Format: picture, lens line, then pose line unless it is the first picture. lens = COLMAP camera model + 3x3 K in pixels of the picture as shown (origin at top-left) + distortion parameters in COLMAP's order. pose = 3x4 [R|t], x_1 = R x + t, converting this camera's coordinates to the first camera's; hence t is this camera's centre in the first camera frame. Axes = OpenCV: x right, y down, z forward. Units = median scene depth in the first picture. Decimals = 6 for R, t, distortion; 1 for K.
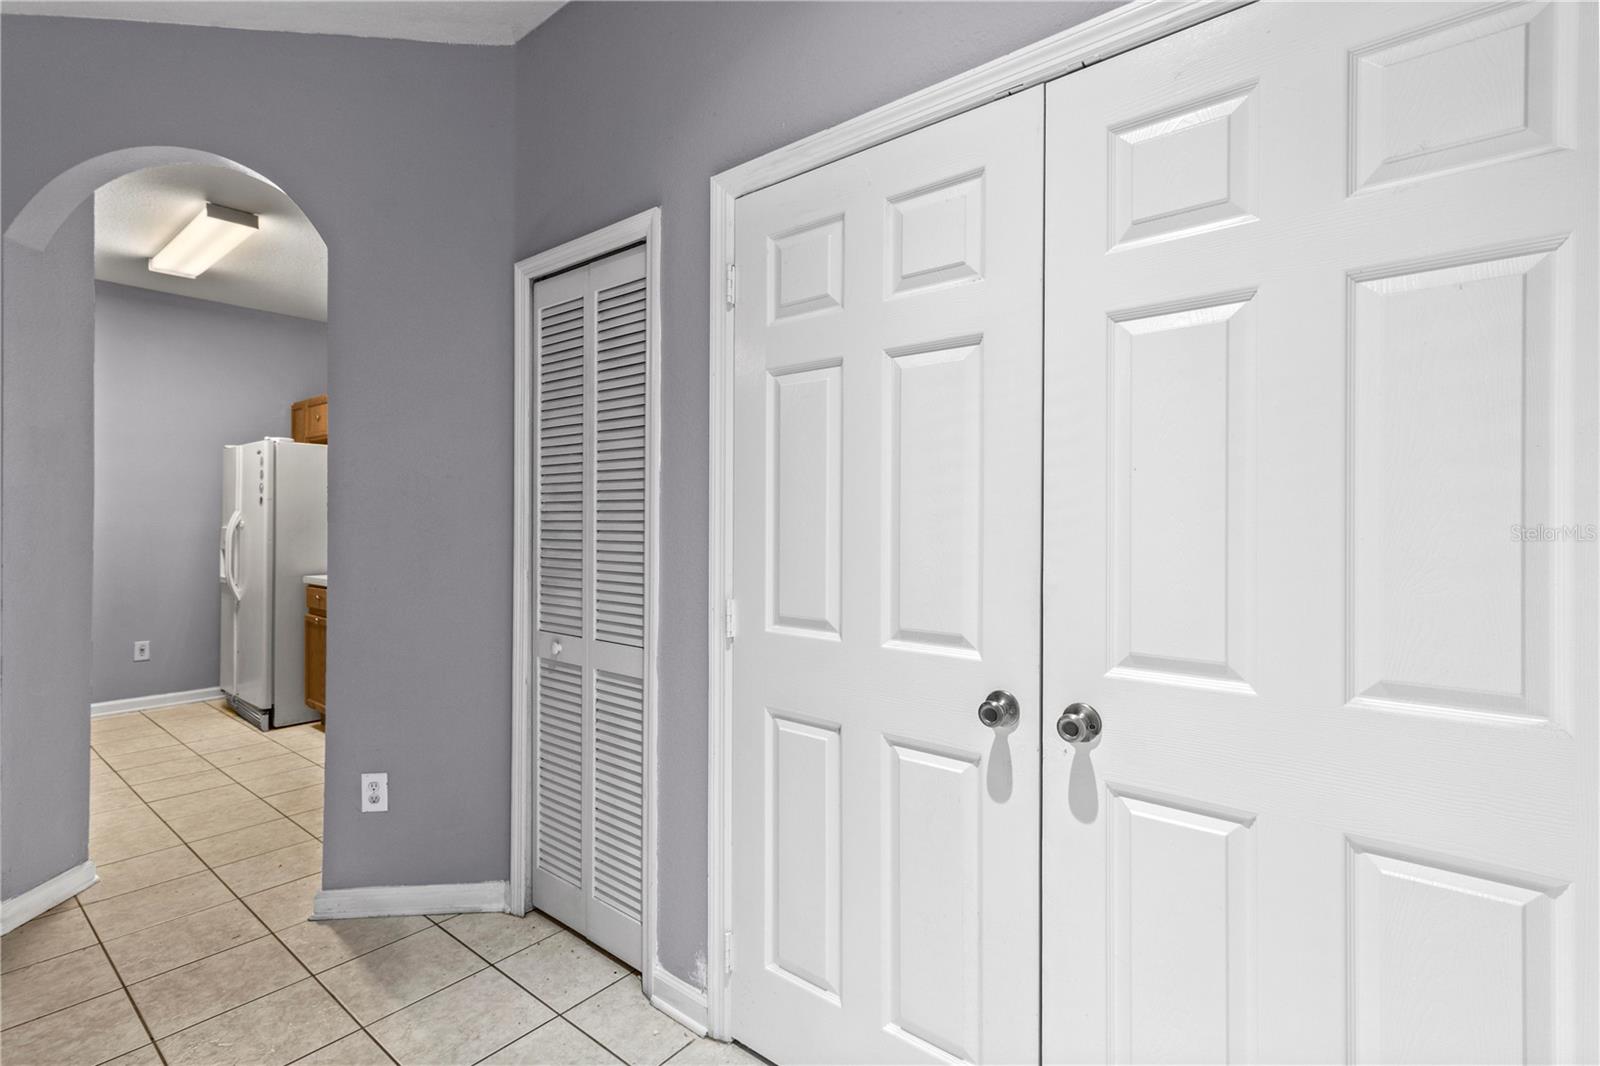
lens RADIAL K [[735.8, 0, 801.4], [0, 735.8, 521.1], [0, 0, 1]] dist [0.002387, 0.000292]
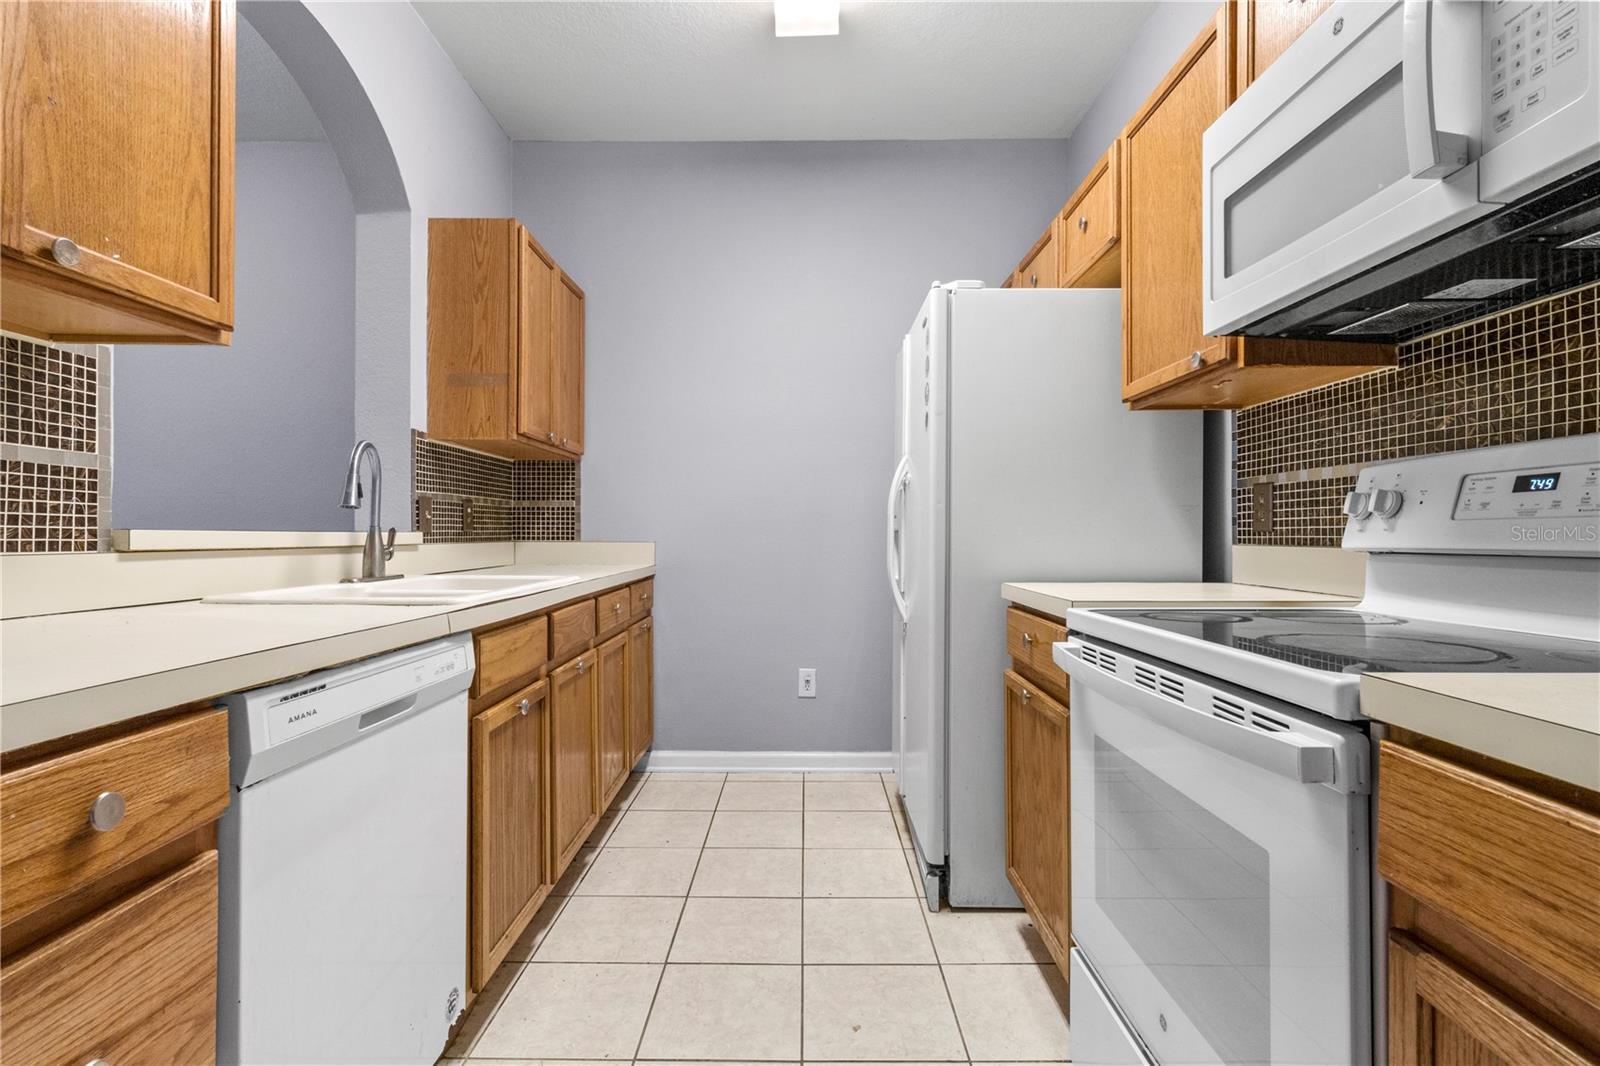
lens RADIAL K [[740.1, 0, 803.2], [0, 740.1, 539.9], [0, 0, 1]] dist [0.003336, 0.000369]
pose [[0.625768, 0.001201, -0.780008, -0.406279], [0.002973, 0.999988, 0.003924, 0.046894], [0.780003, -0.004774, 0.625757, 0.632592]]
